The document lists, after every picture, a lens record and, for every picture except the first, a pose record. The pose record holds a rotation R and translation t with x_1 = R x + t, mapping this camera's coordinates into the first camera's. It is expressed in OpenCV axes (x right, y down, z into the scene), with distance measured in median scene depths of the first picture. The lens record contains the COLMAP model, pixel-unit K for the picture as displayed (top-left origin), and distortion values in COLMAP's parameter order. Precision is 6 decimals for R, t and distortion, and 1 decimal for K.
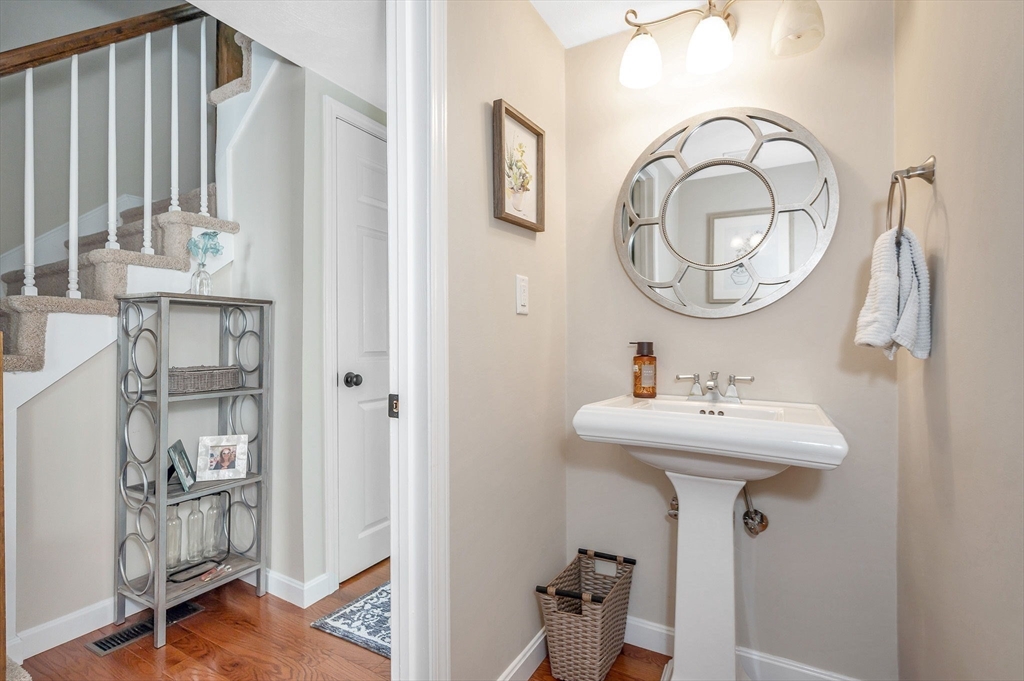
lens RADIAL K [[478.8, 0, 513.4], [0, 478.8, 341.2], [0, 0, 1]] dist [0.000571, 0.000212]
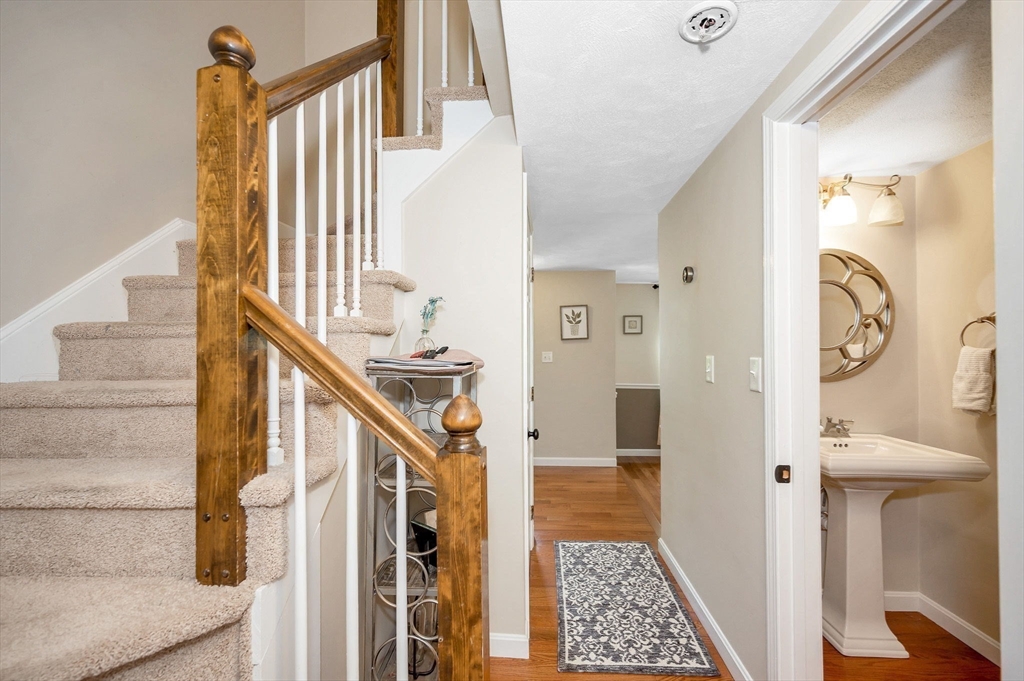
lens RADIAL K [[427.8, 0, 509.5], [0, 427.8, 338.3], [0, 0, 1]] dist [0.001844, -0.000570]
pose [[0.900798, 0.007163, 0.434179, -1.123342], [-0.002182, 0.999926, -0.011971, -0.174231], [-0.434232, 0.009836, 0.900747, 0.198627]]
